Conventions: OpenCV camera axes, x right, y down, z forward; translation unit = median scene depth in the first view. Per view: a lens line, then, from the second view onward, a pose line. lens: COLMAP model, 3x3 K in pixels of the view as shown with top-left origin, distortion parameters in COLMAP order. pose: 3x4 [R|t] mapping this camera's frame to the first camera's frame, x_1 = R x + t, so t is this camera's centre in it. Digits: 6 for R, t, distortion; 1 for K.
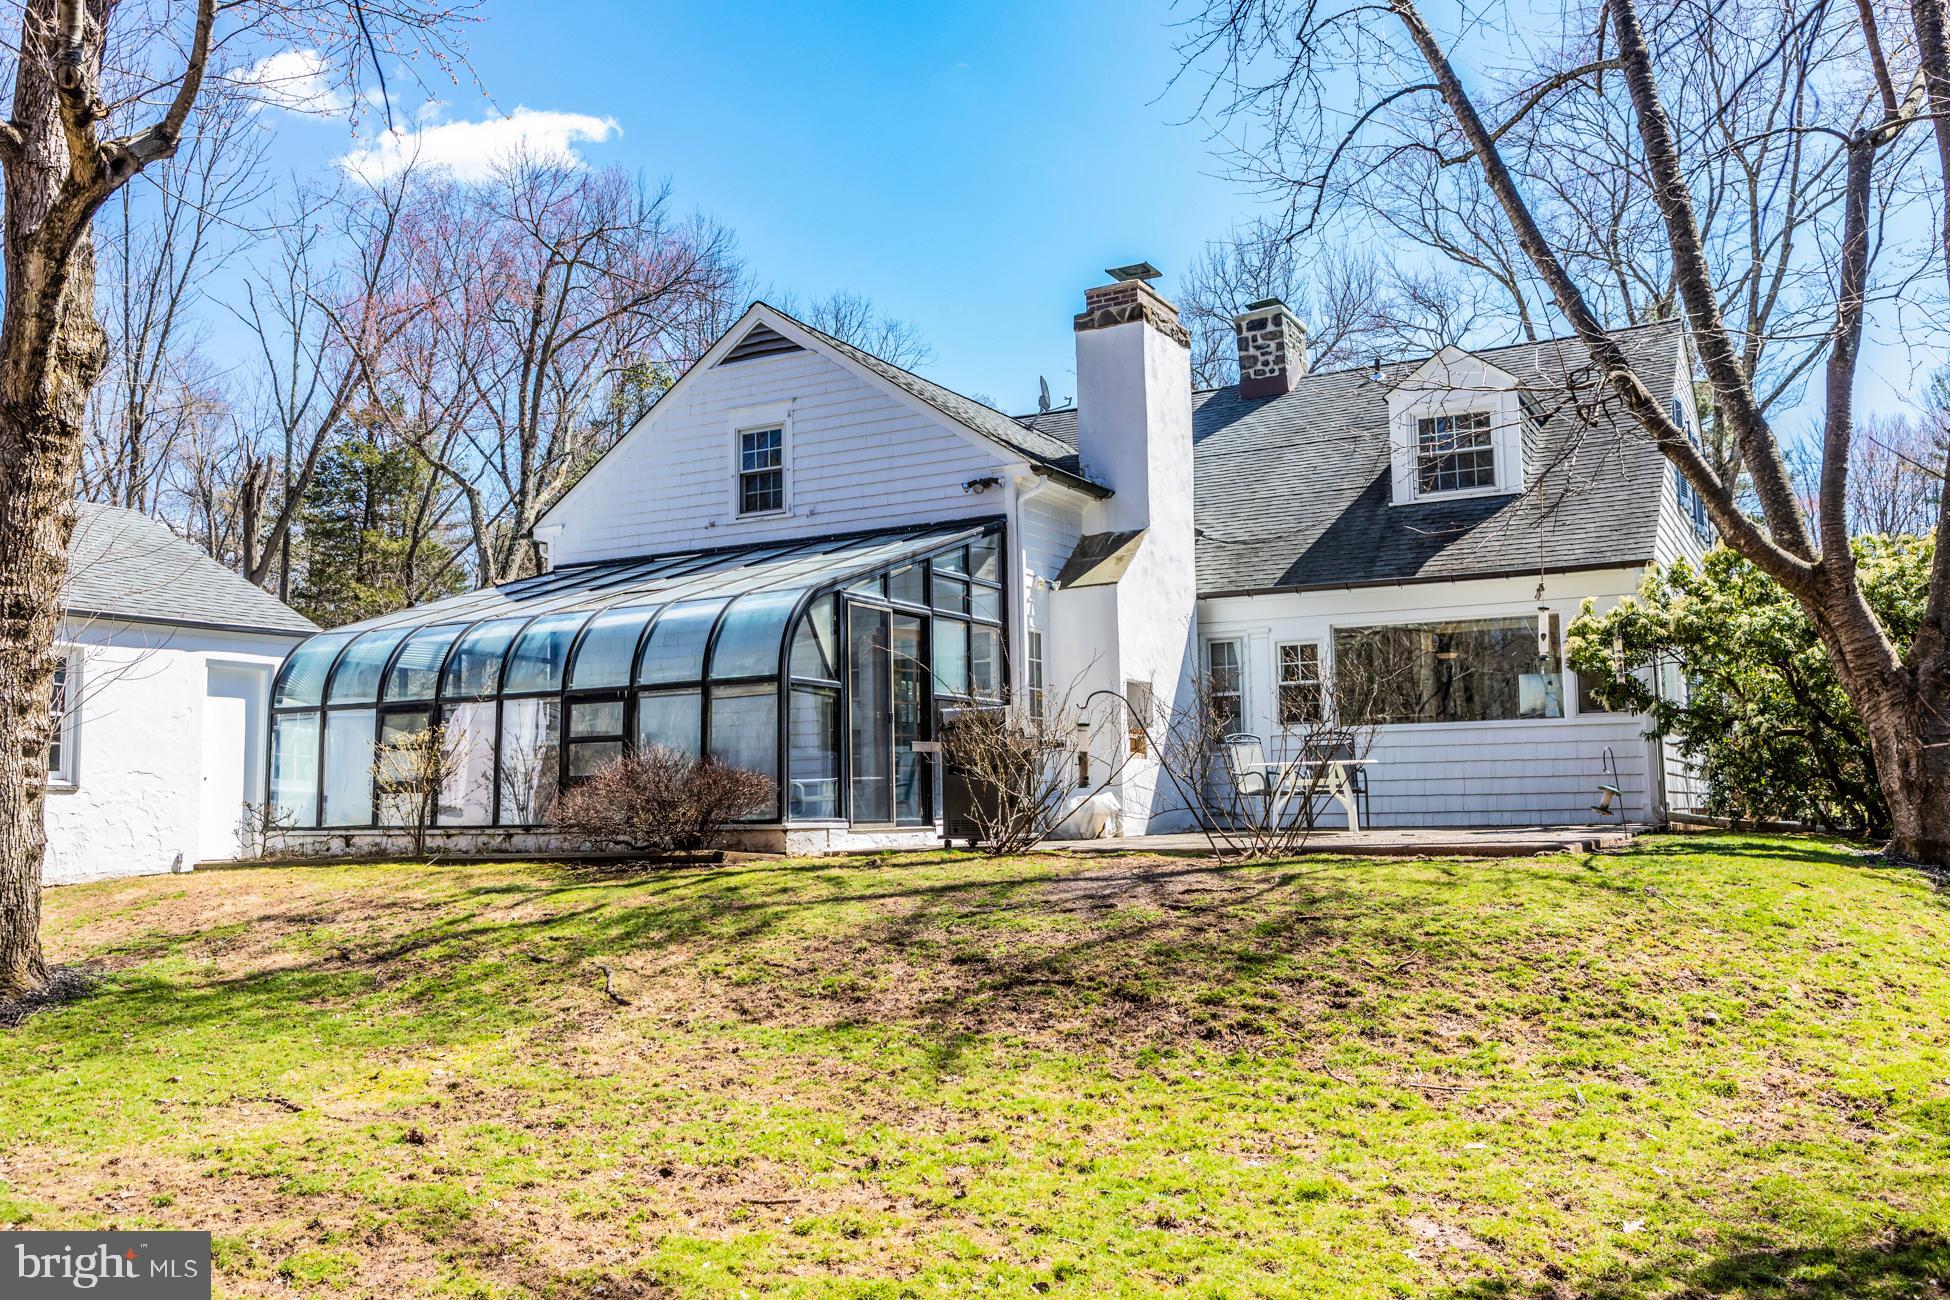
lens RADIAL K [[1646.1, 0, 975.0], [0, 1646.1, 650.0], [0, 0, 1]] dist [0.004185, -0.009701]
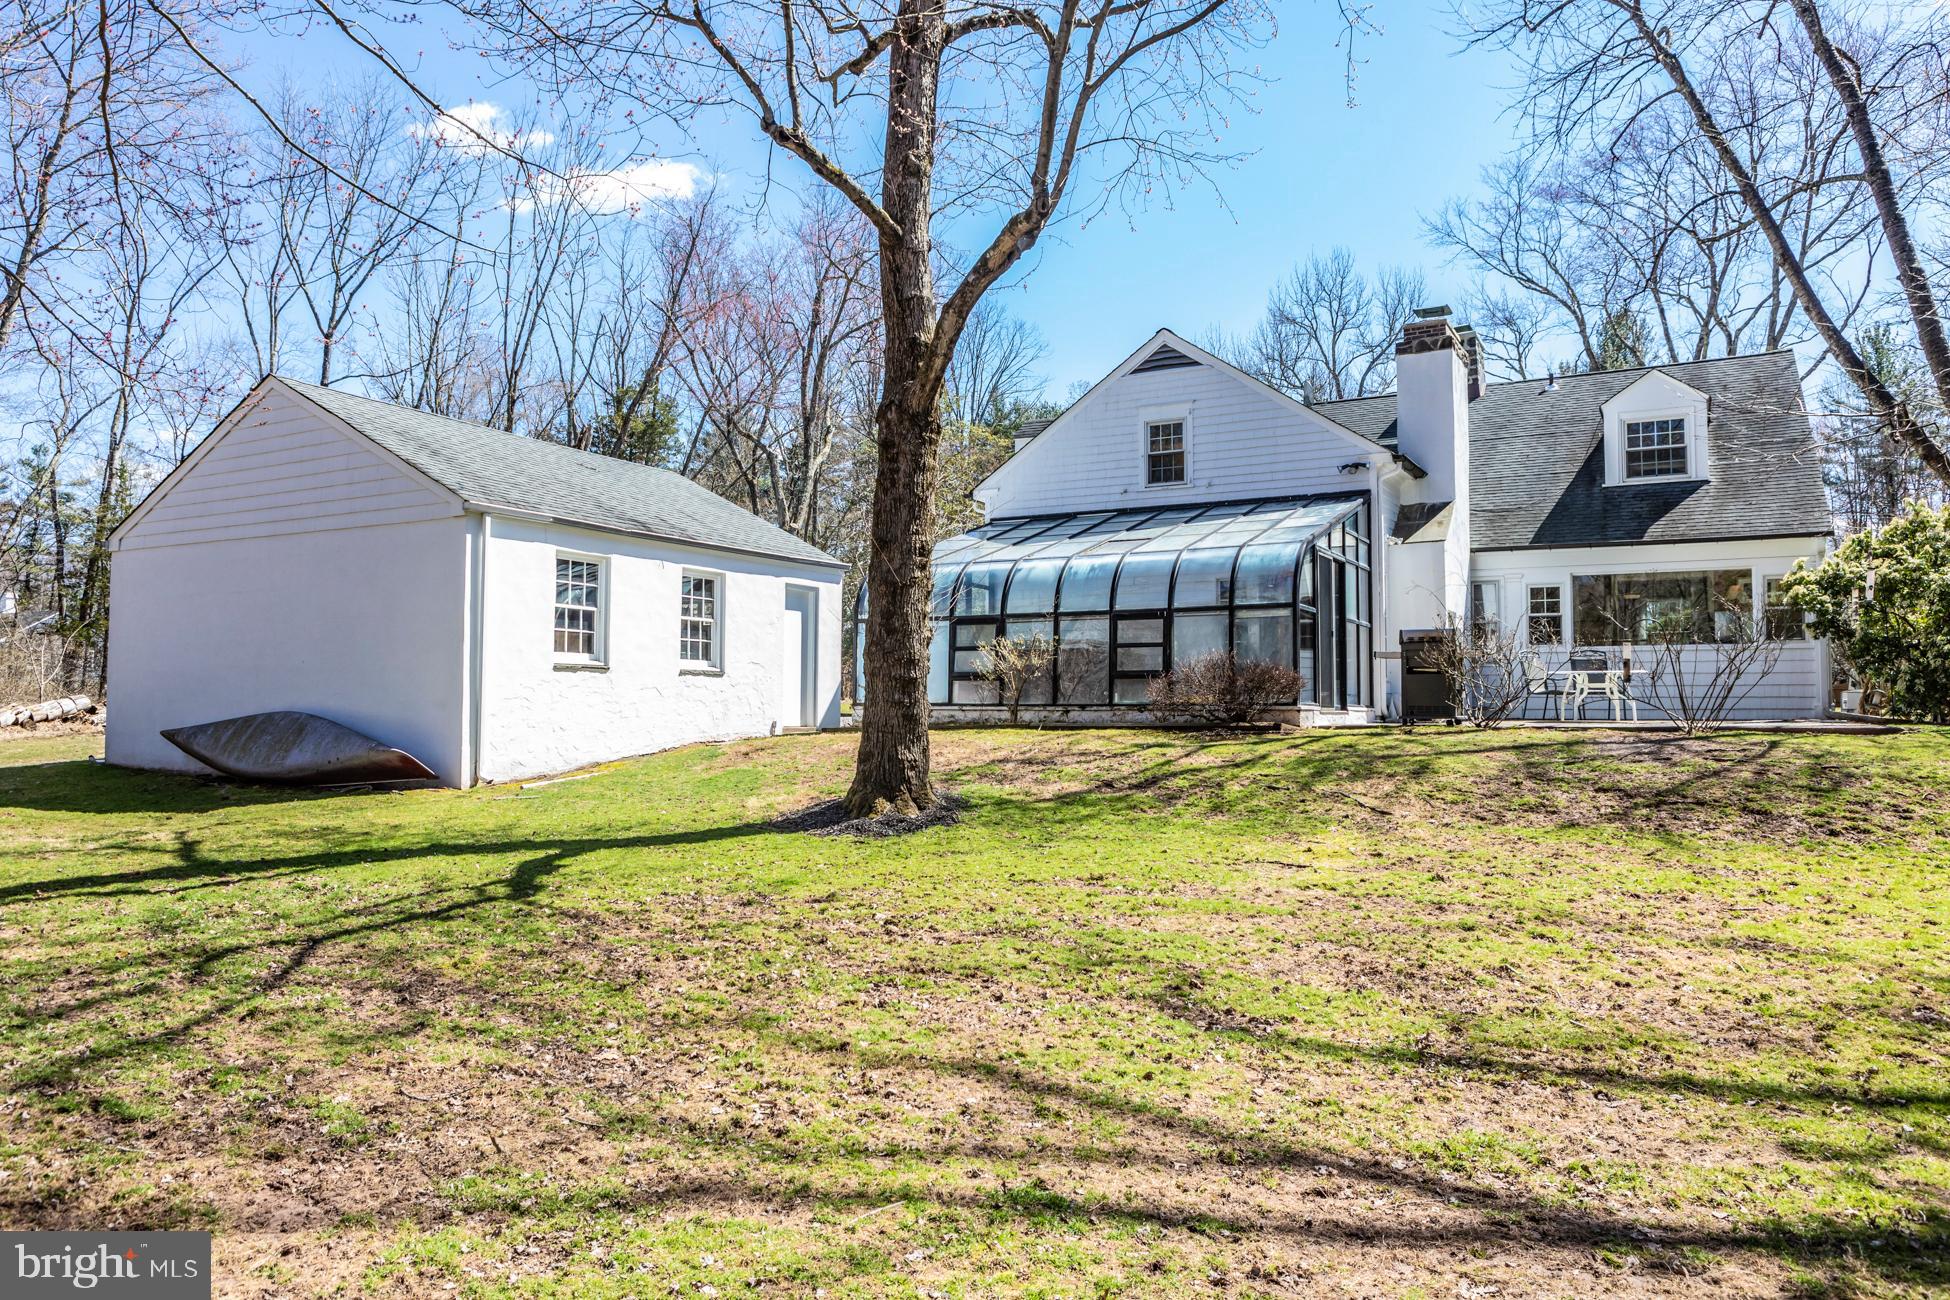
lens RADIAL K [[1334.1, 0, 975.0], [0, 1334.1, 650.0], [0, 0, 1]] dist [-0.005653, 0.002357]
pose [[0.999817, 0.019069, 0.001596, -0.355632], [-0.019126, 0.998501, 0.051284, 0.001607], [-0.000616, -0.051305, 0.998683, -0.148793]]
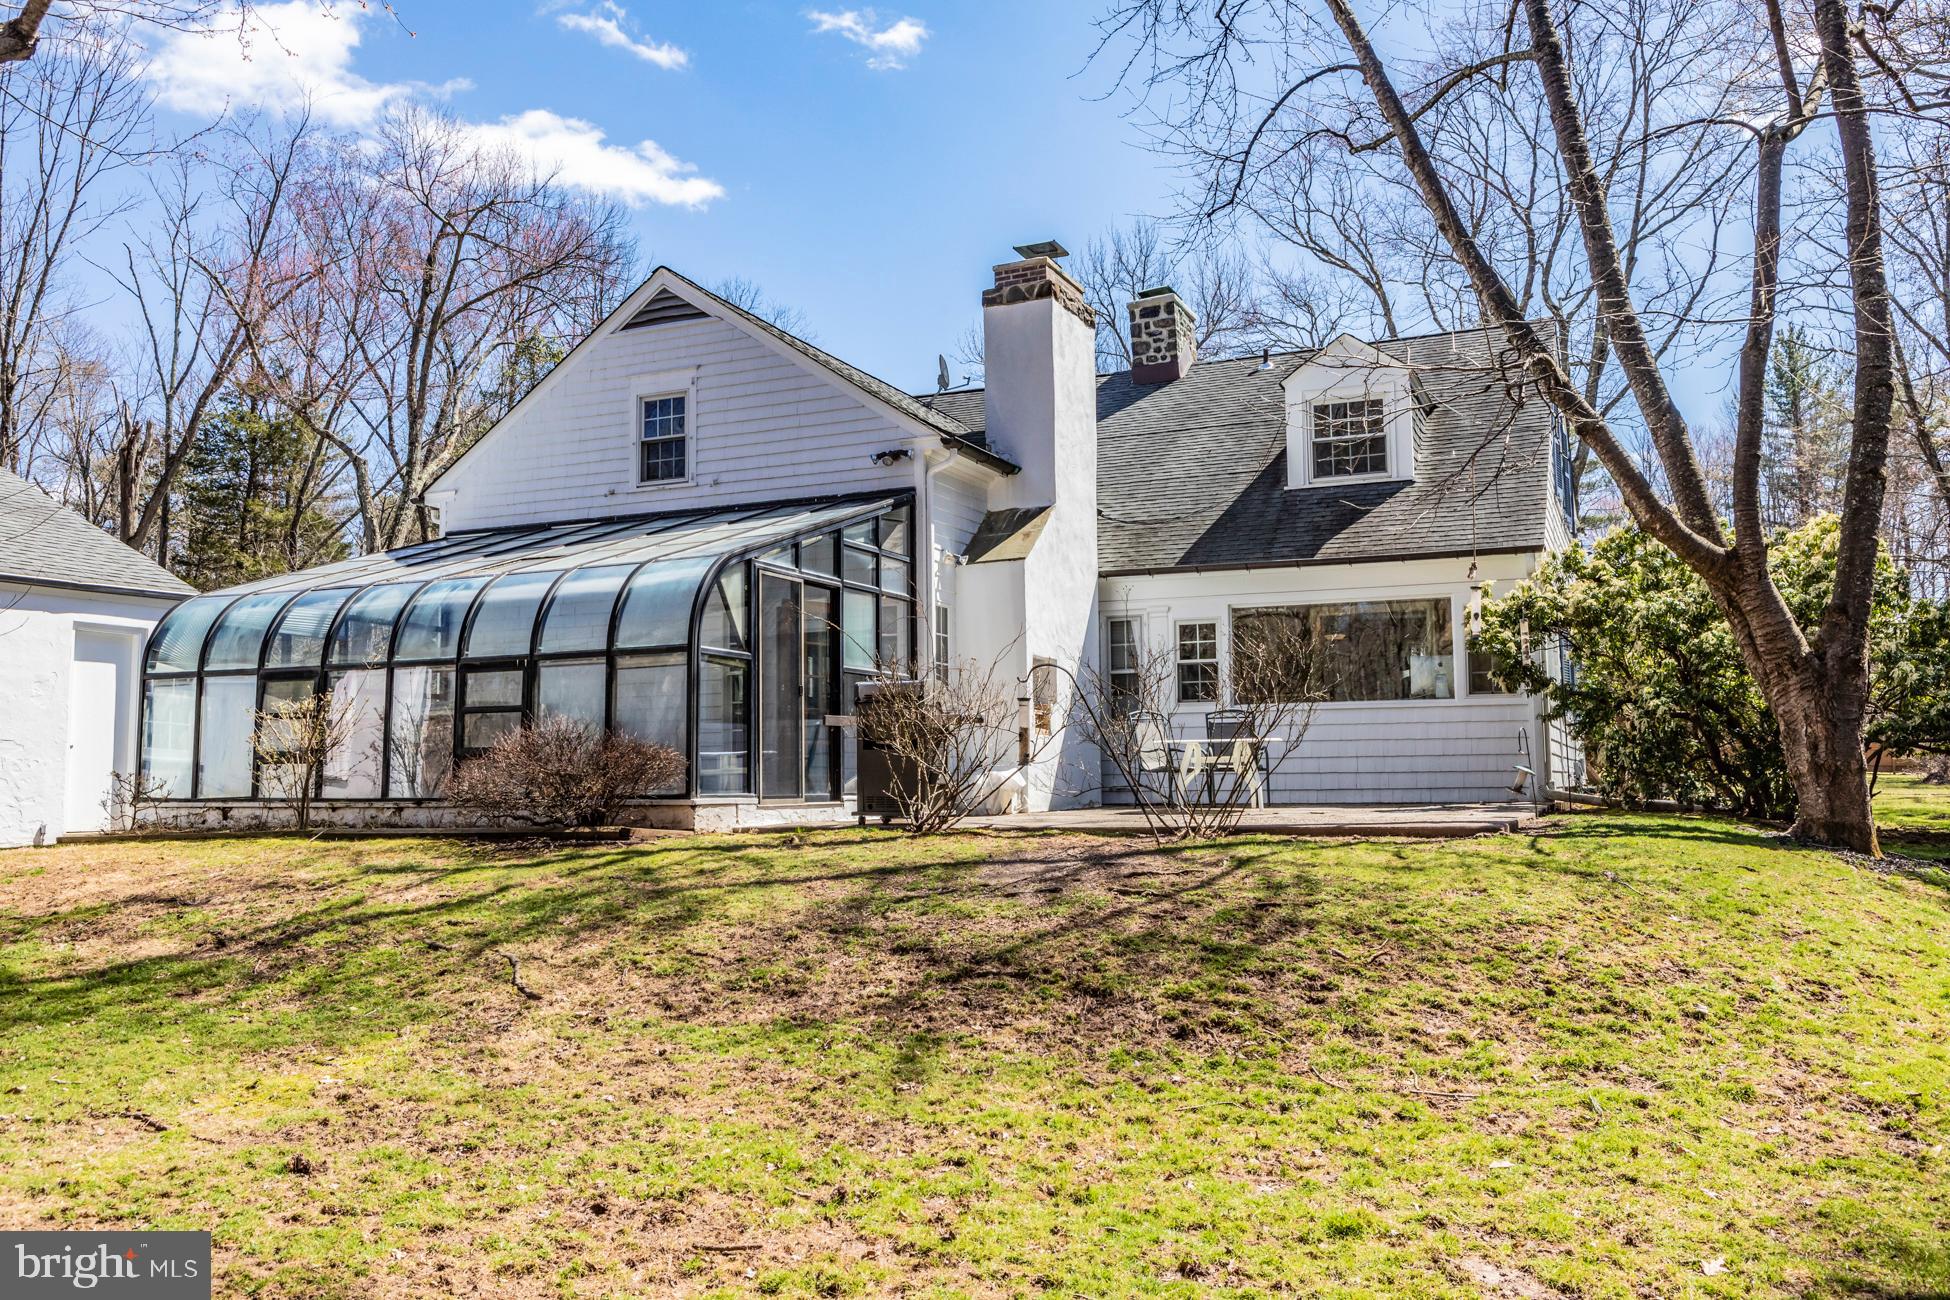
lens RADIAL K [[1557.4, 0, 975.0], [0, 1557.4, 650.0], [0, 0, 1]] dist [-0.009887, 0.005832]
pose [[0.996410, 0.013533, 0.083574, -0.025257], [-0.014580, 0.999823, 0.011920, 0.004335], [-0.083398, -0.013095, 0.996430, 0.069513]]
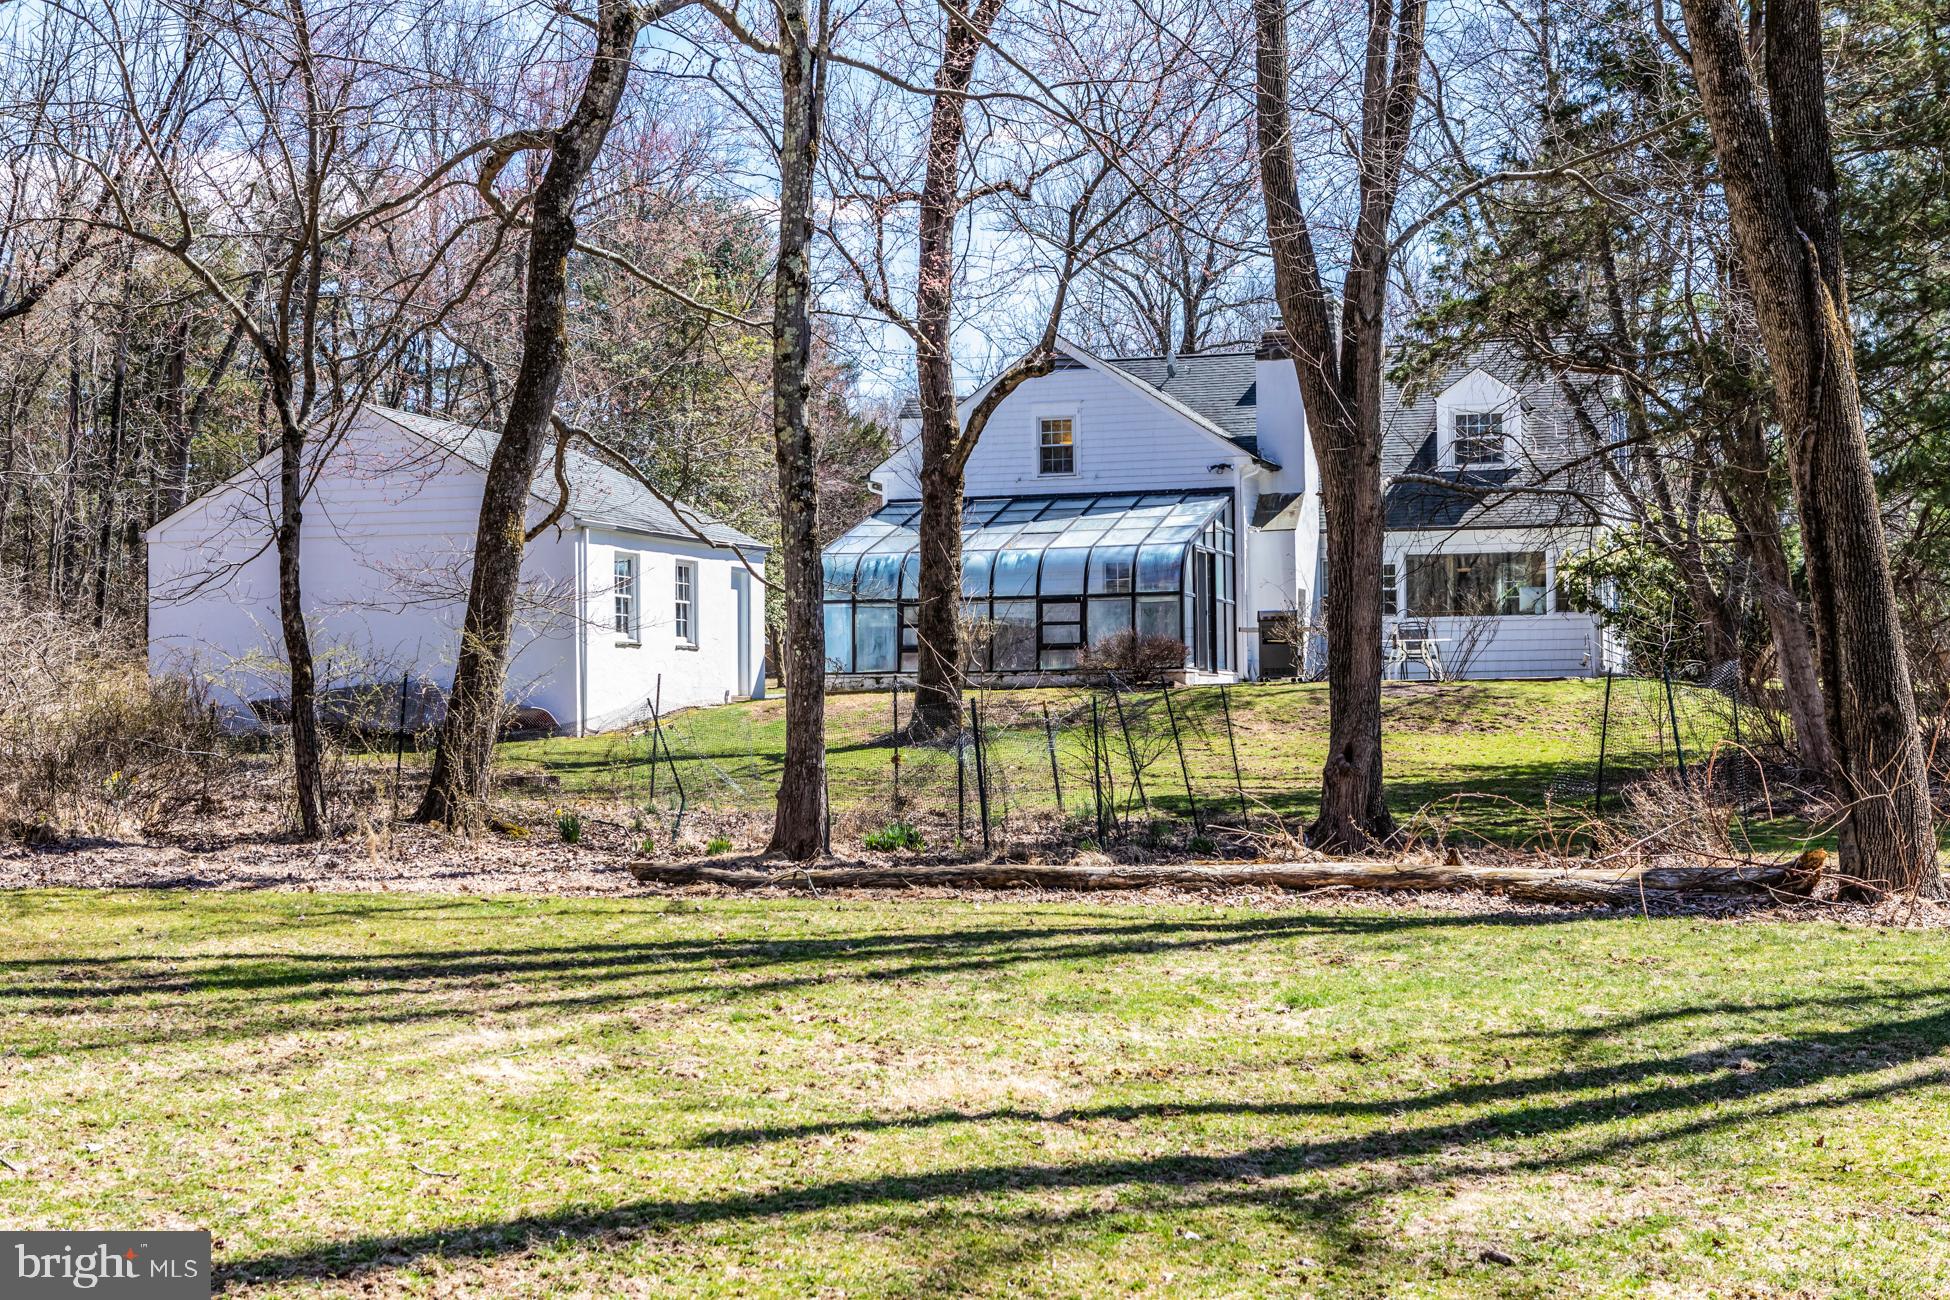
lens RADIAL K [[2845.8, 0, 975.0], [0, 2845.8, 650.0], [0, 0, 1]] dist [-0.035903, -0.045451]
pose [[0.978769, 0.009842, 0.204732, -0.915736], [-0.024176, 0.997417, 0.067630, -0.119664], [-0.203537, -0.071144, 0.976479, -1.940988]]
